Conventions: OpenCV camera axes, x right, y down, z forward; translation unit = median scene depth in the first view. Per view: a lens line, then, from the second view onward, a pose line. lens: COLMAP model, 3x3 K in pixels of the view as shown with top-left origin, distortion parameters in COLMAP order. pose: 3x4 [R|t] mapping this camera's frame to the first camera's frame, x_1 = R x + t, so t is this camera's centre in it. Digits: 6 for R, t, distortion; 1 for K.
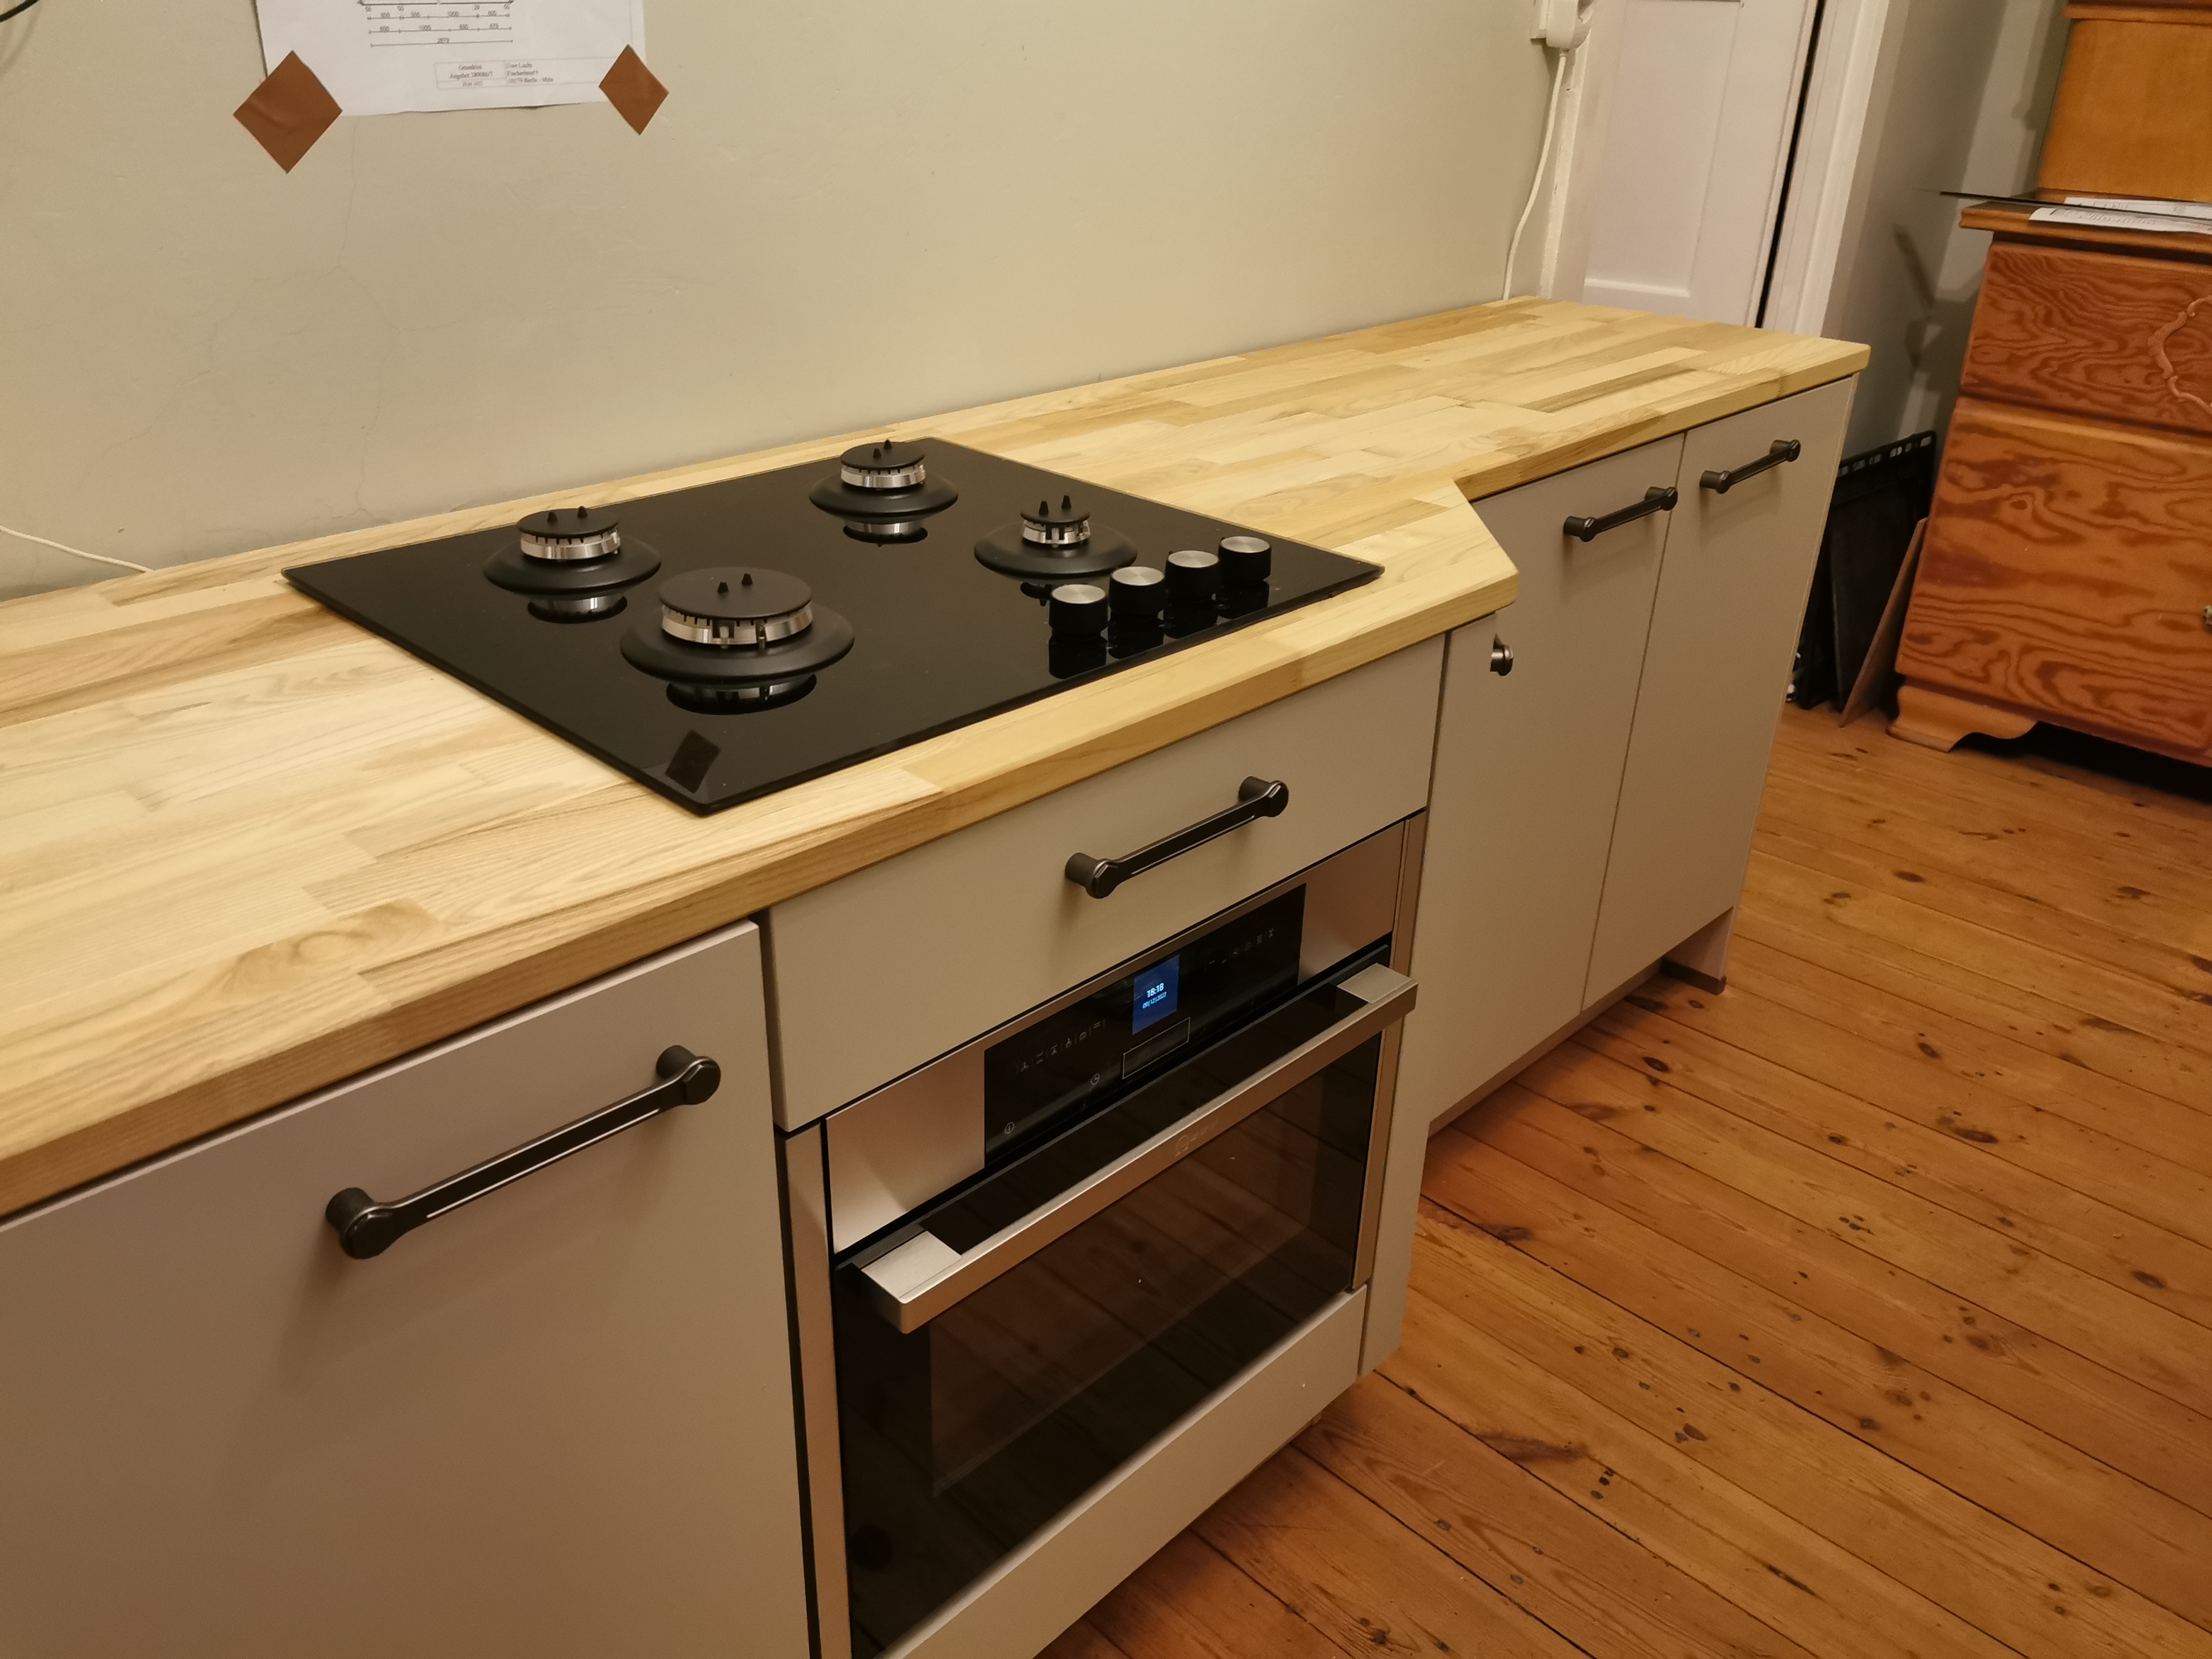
lens RADIAL K [[1736.2, 0, 1103.4], [0, 1736.2, 827.7], [0, 0, 1]] dist [0.071207, -0.103183]
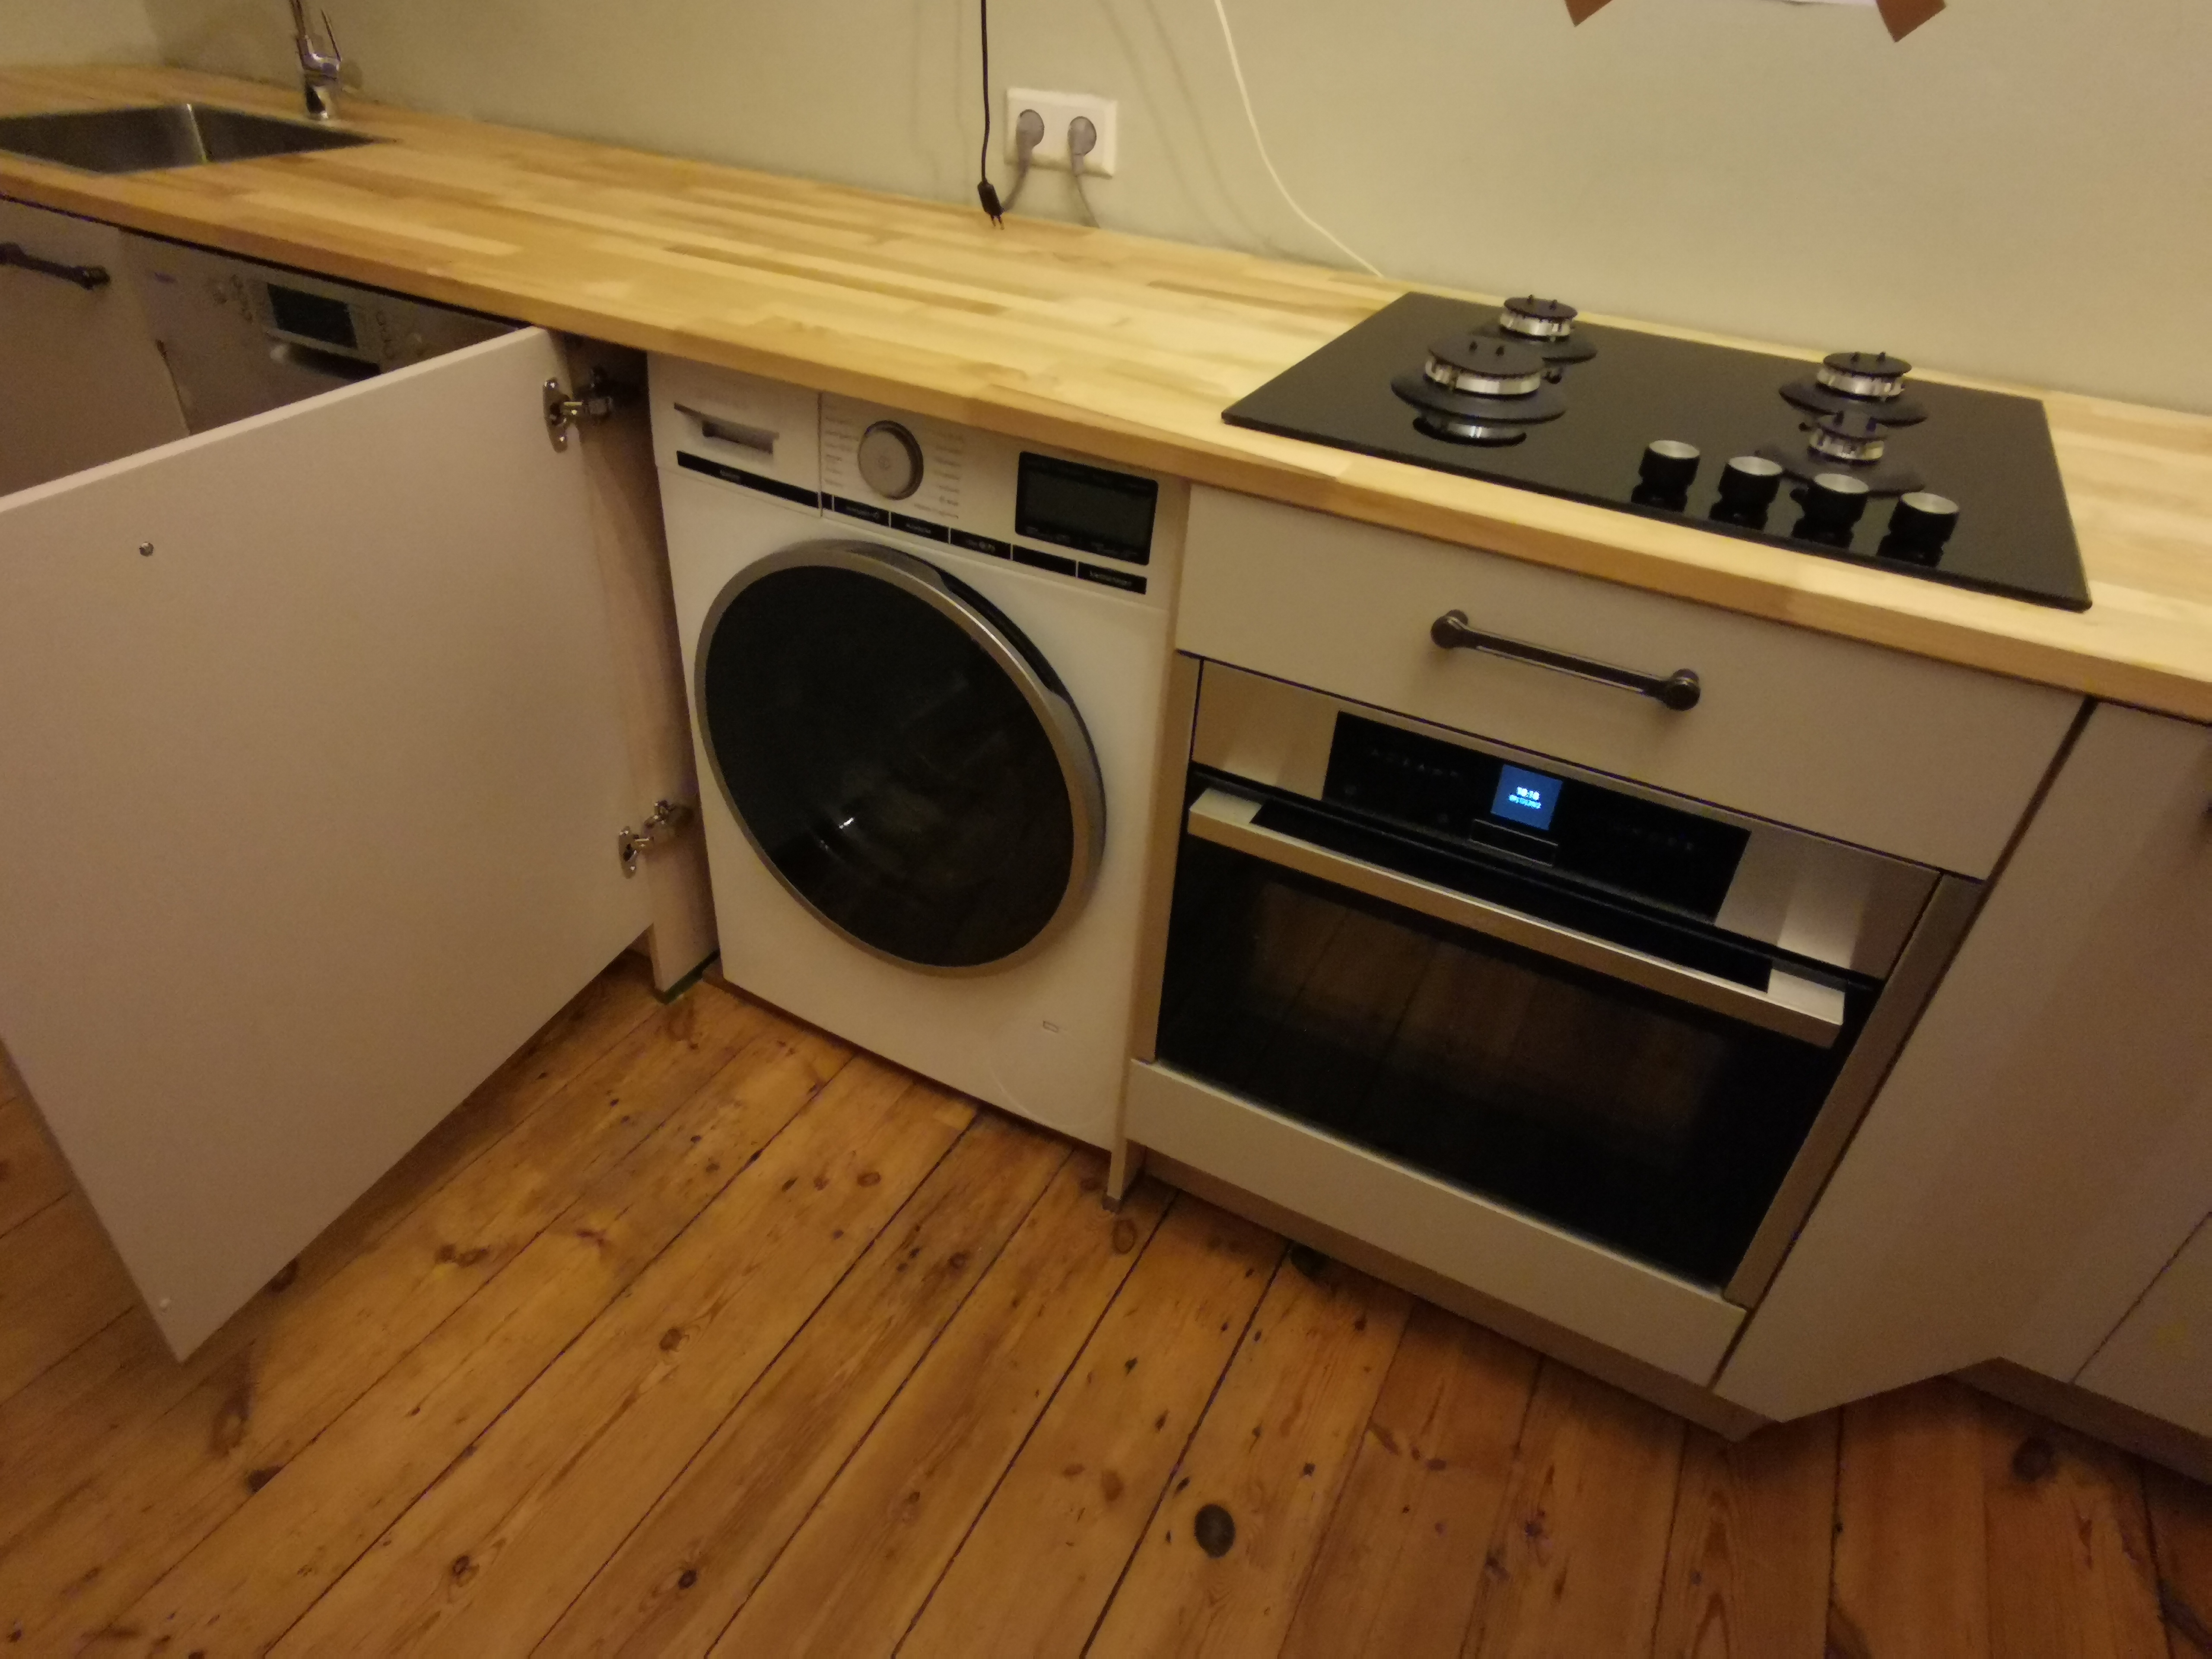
lens RADIAL K [[1362.4, 0, 1095.2], [0, 1362.4, 841.0], [0, 0, 1]] dist [0.033839, 0.001761]
pose [[0.298690, 0.537926, -0.788302, 0.643145], [-0.480417, 0.798469, 0.362832, -0.070318], [0.824611, 0.270339, 0.496923, 0.296475]]
